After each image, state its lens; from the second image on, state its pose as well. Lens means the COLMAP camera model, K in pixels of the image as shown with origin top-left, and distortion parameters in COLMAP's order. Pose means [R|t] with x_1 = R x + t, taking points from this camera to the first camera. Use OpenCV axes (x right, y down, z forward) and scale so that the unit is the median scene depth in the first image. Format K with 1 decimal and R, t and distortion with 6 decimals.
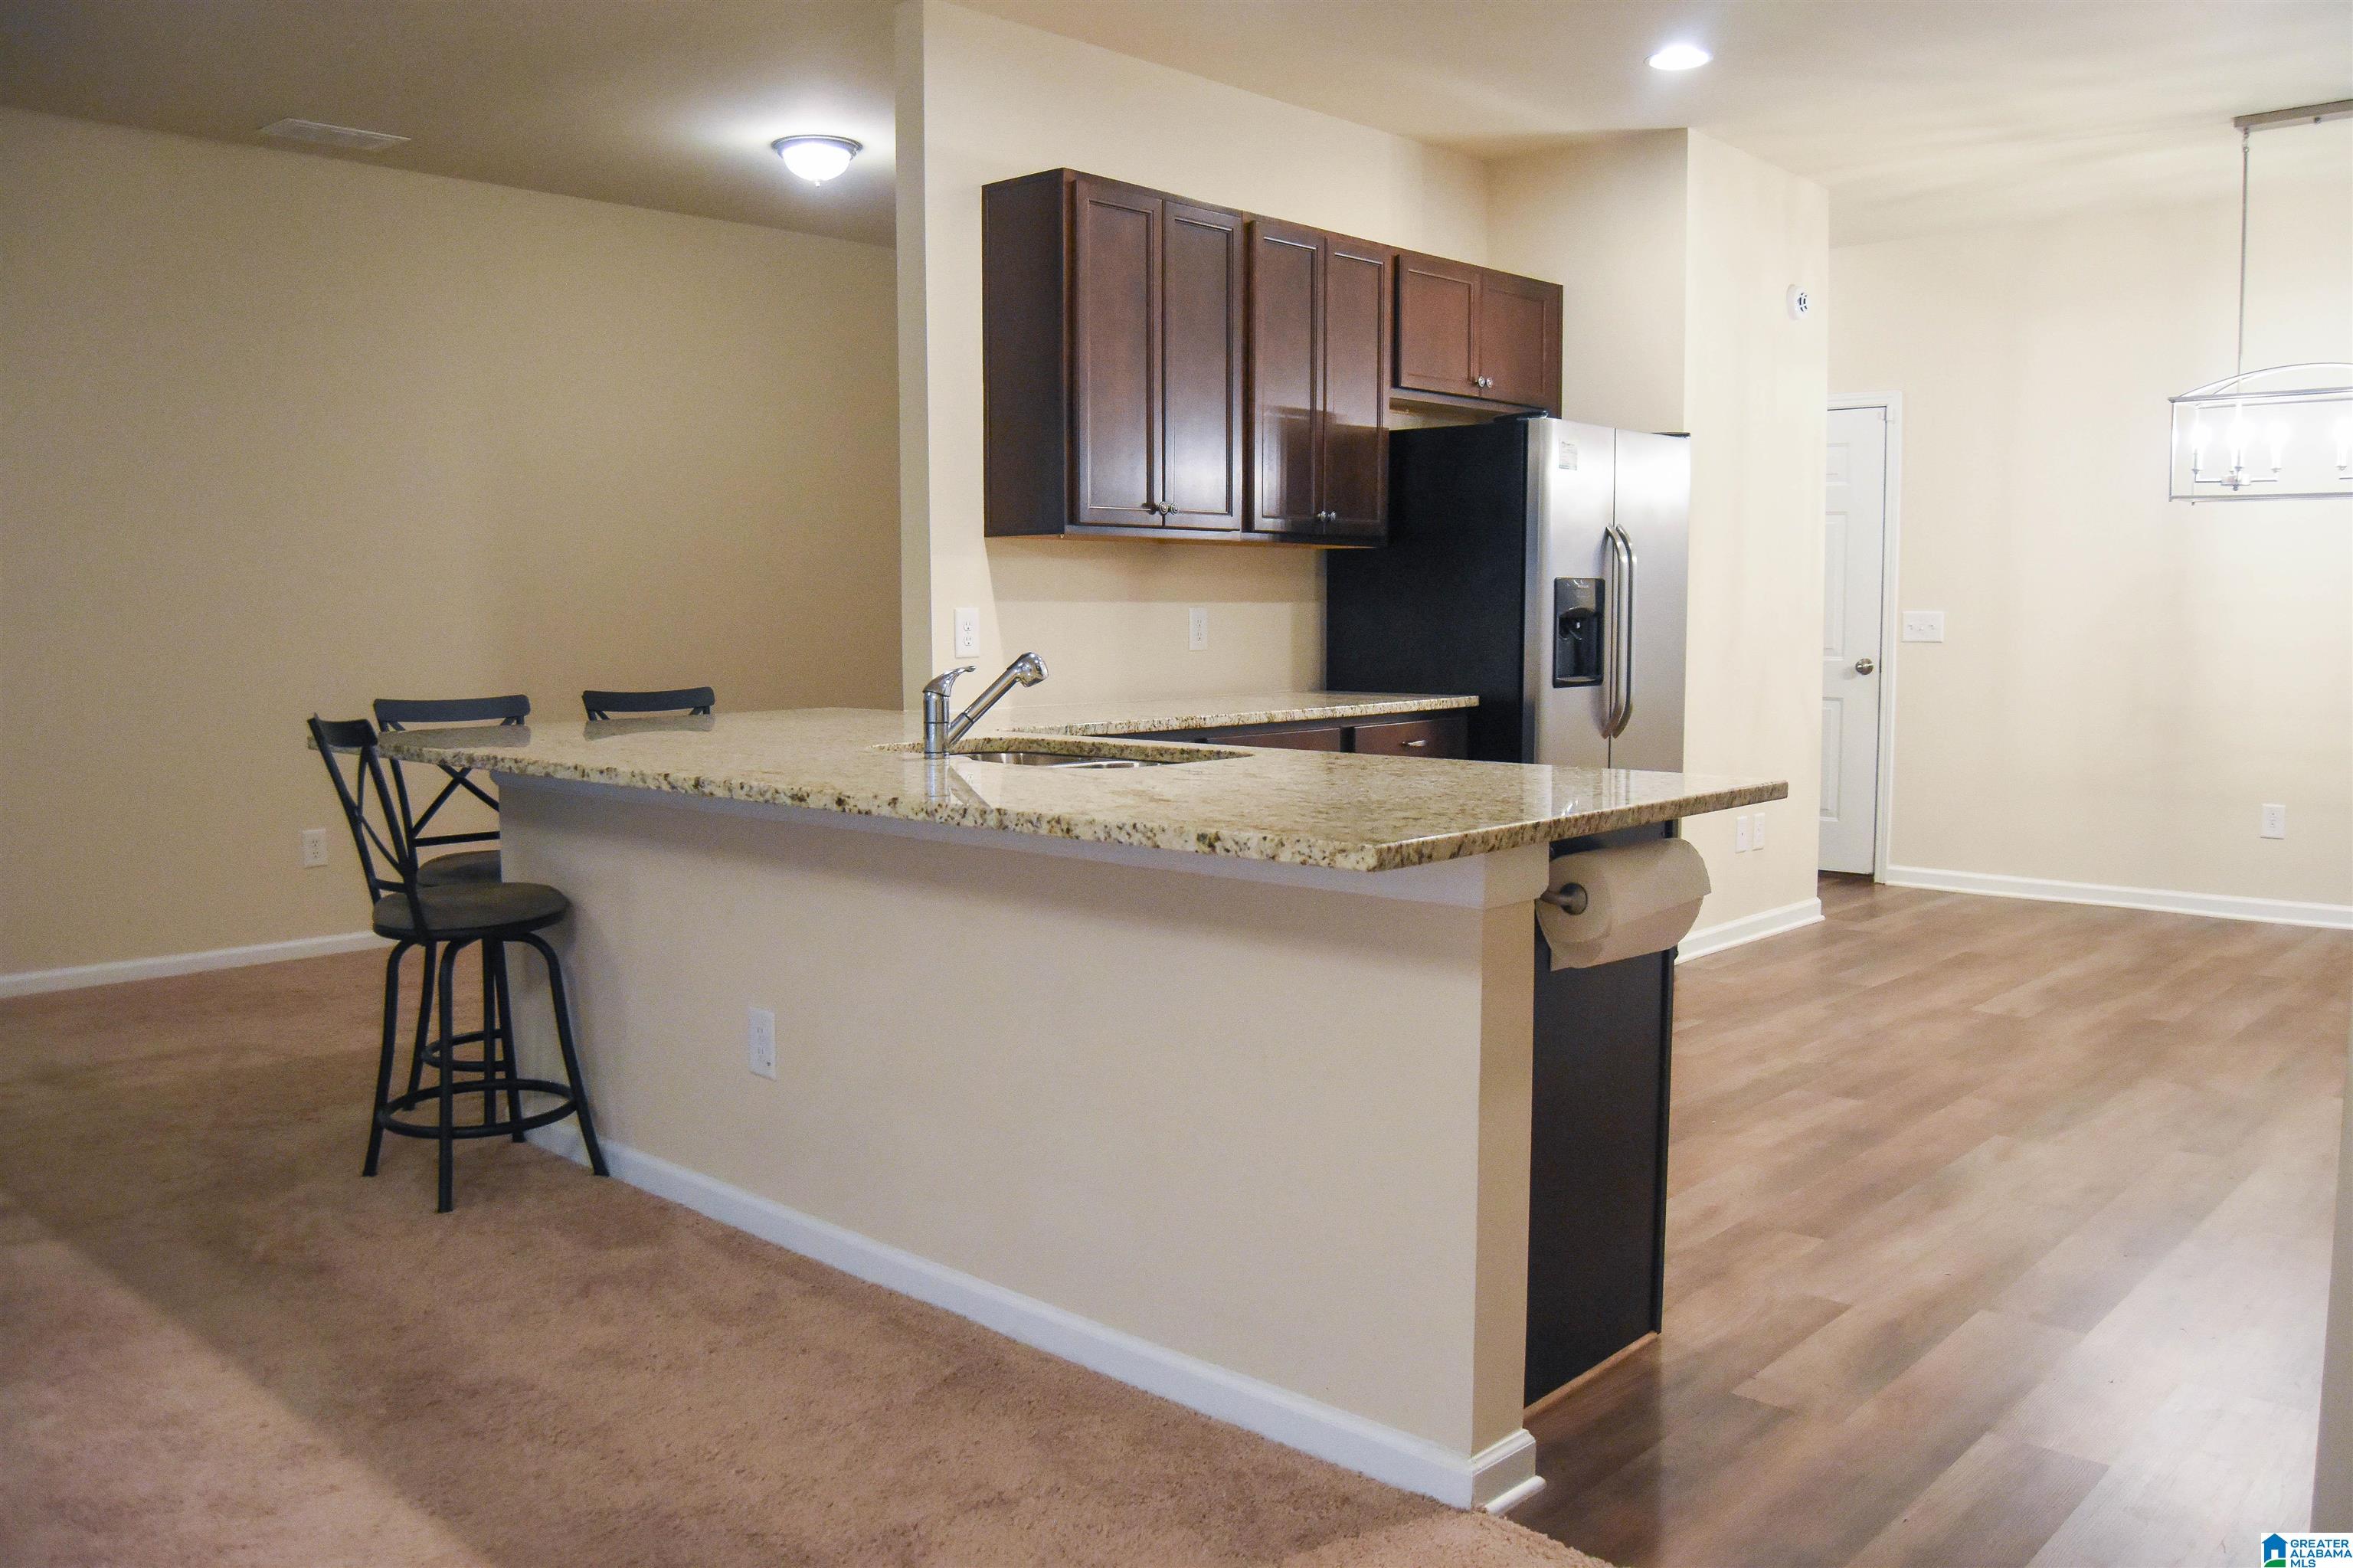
lens RADIAL K [[1881.4, 0, 1182.2], [0, 1881.4, 771.7], [0, 0, 1]] dist [-0.078876, 0.003481]
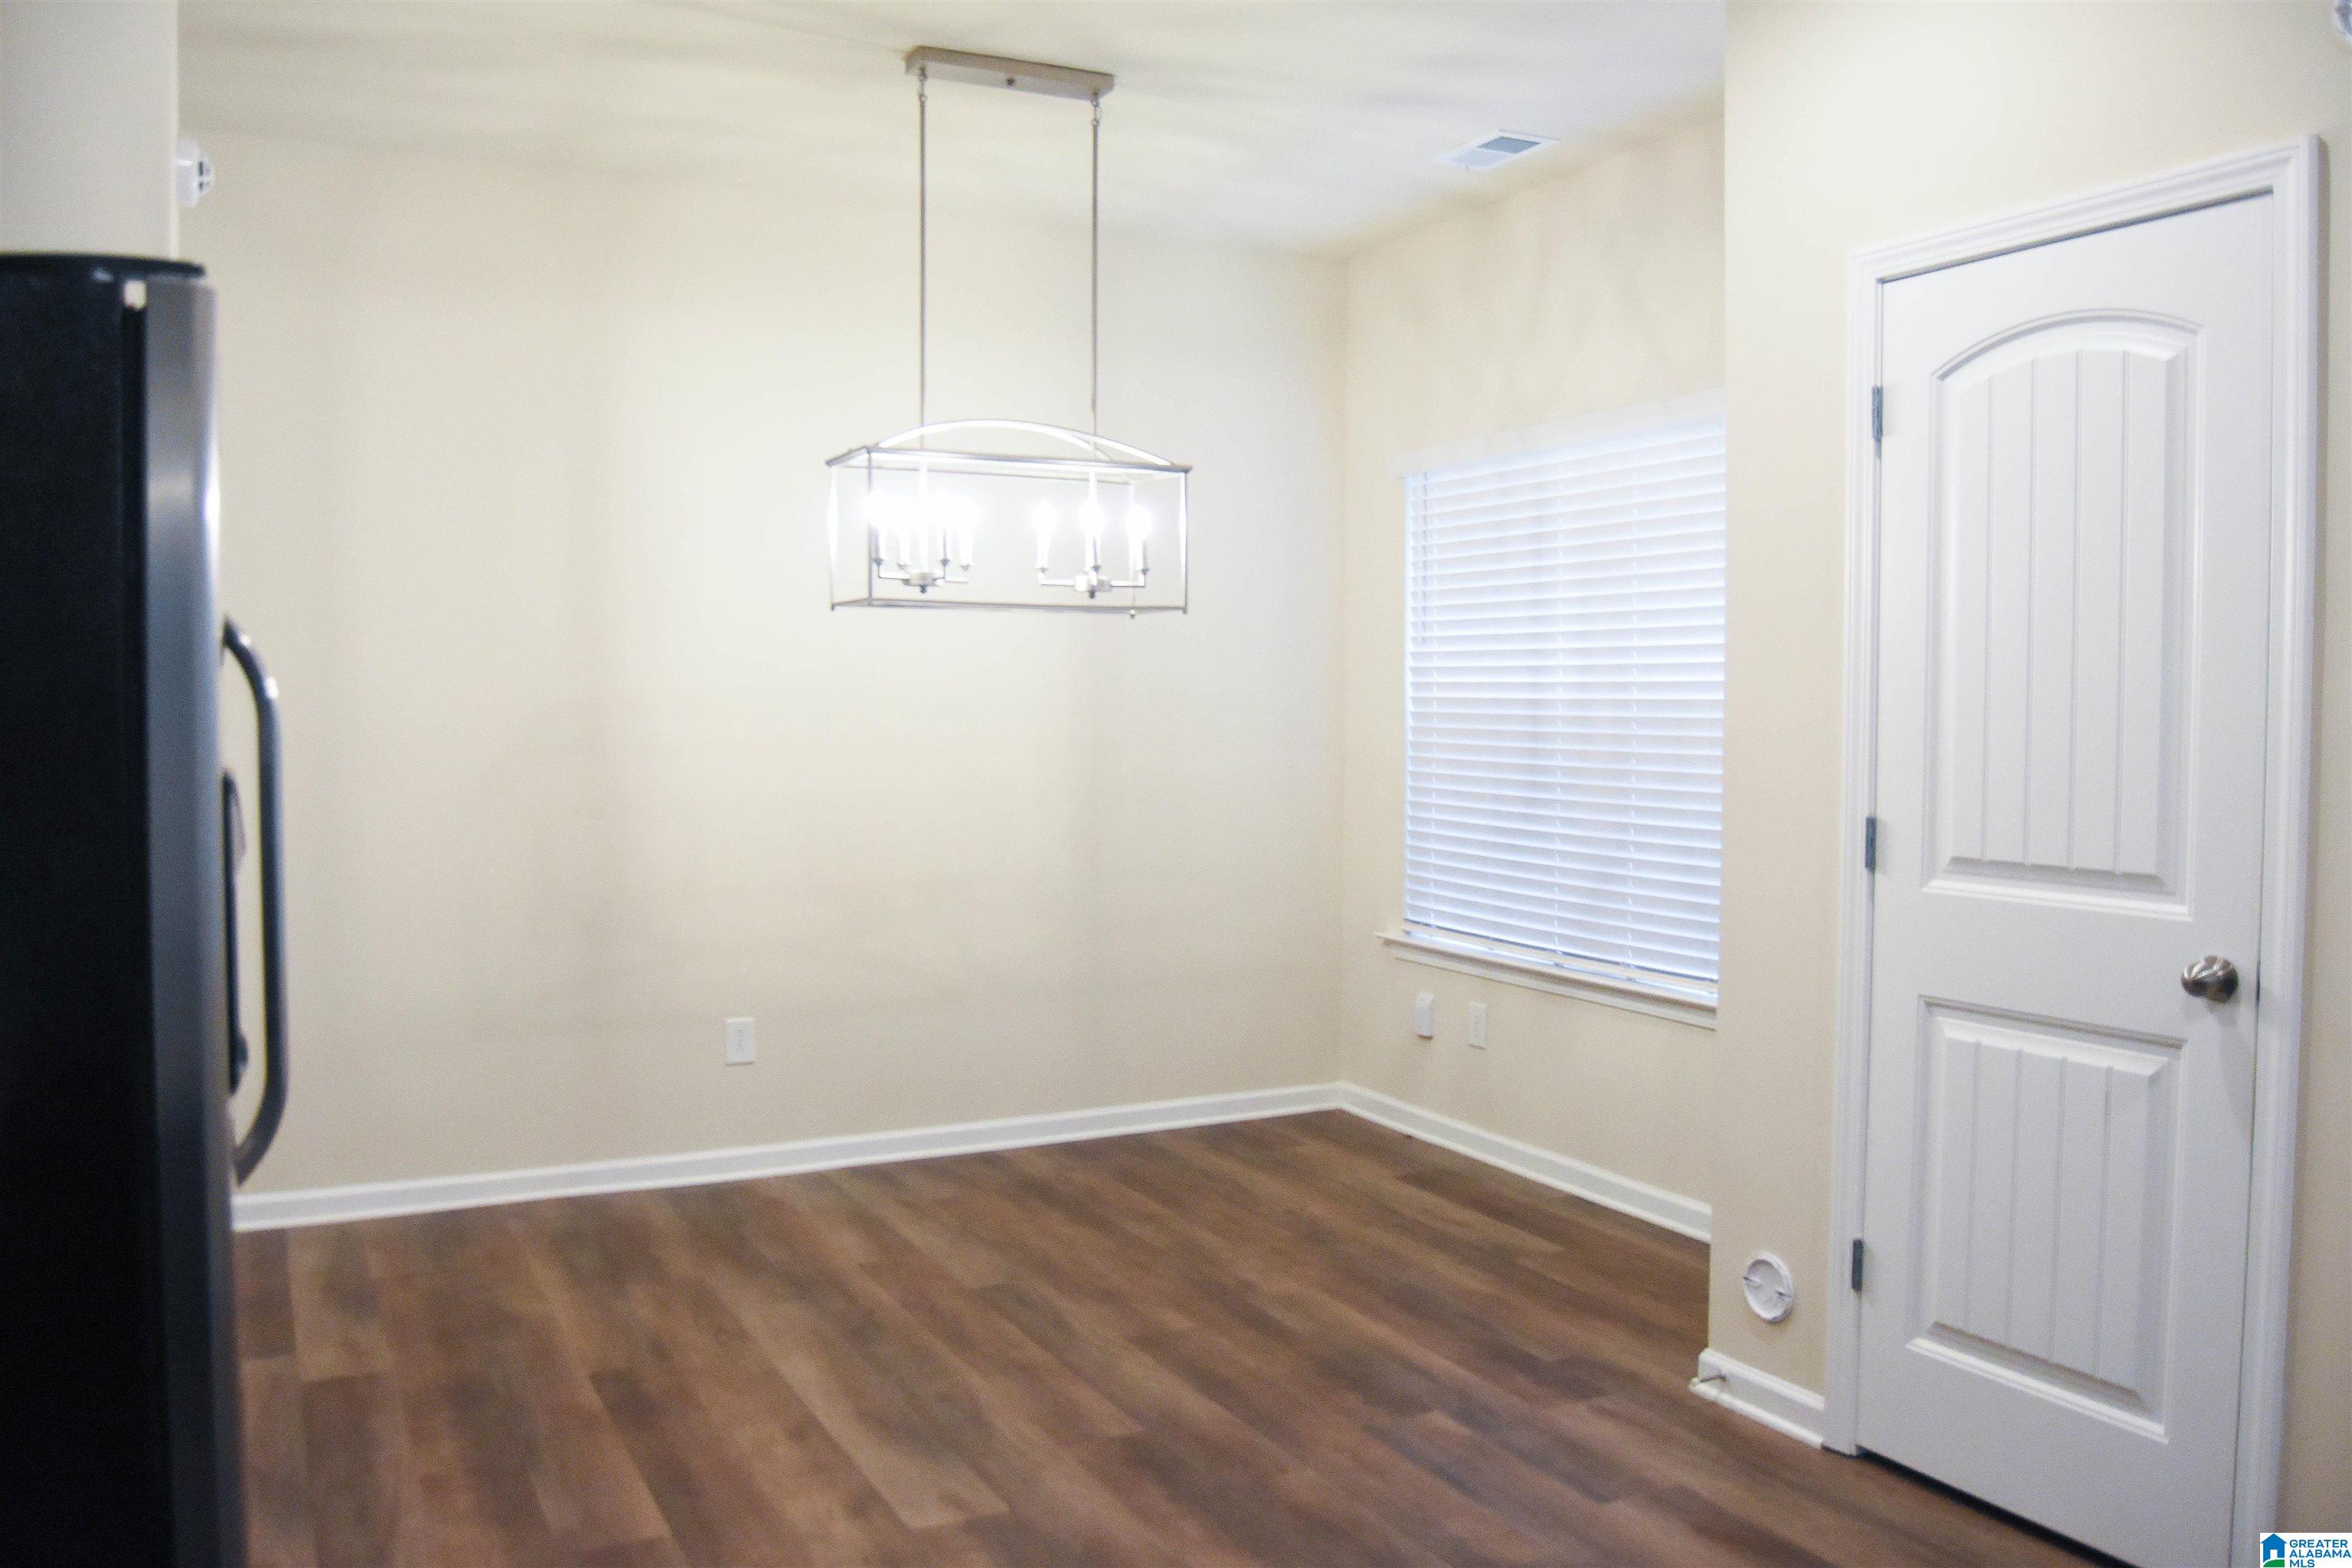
lens RADIAL K [[1880.5, 0, 1181.7], [0, 1880.5, 771.7], [0, 0, 1]] dist [-0.078876, 0.003481]
pose [[0.352937, -0.034494, 0.935011, -0.096606], [0.079198, 0.996835, 0.006880, -0.185495], [-0.932289, 0.071623, 0.354552, 1.458018]]
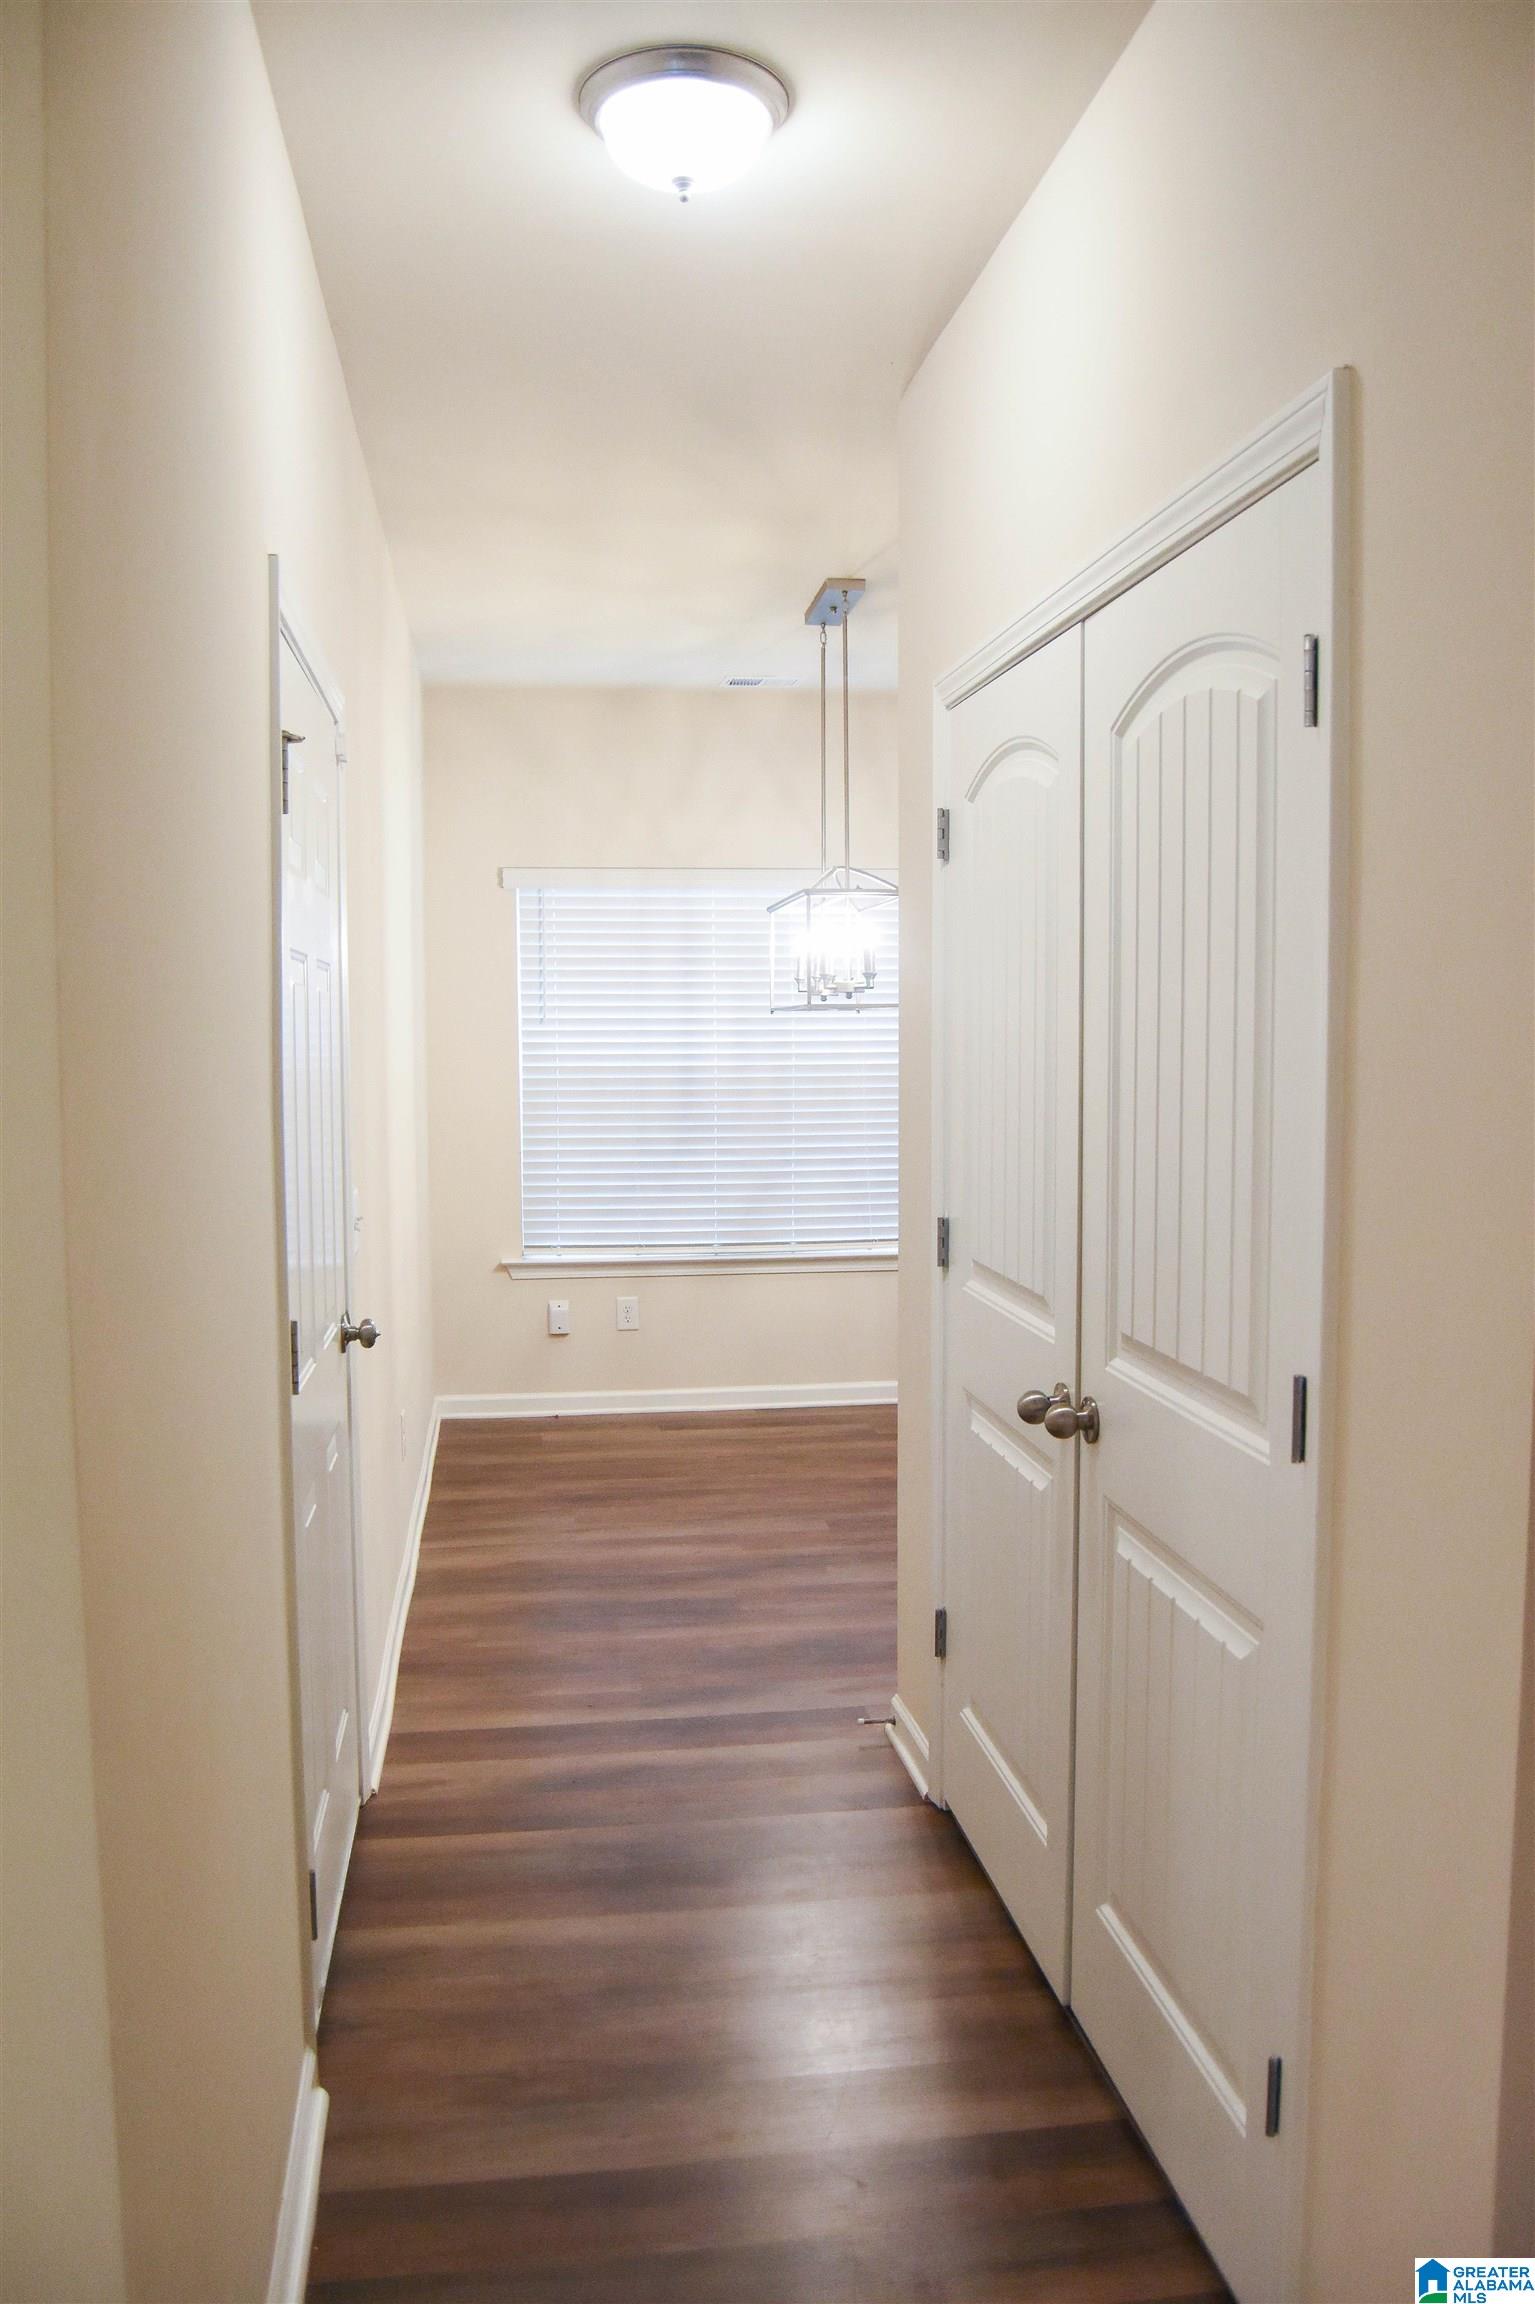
lens RADIAL K [[1842.2, 0, 757.6], [0, 1842.2, 1137.5], [0, 0, 1]] dist [-0.078876, 0.003481]
pose [[-0.769011, -0.030993, 0.638484, 0.083947], [0.065033, 0.989848, 0.126377, -0.444142], [-0.635919, 0.138708, -0.759189, 3.754925]]
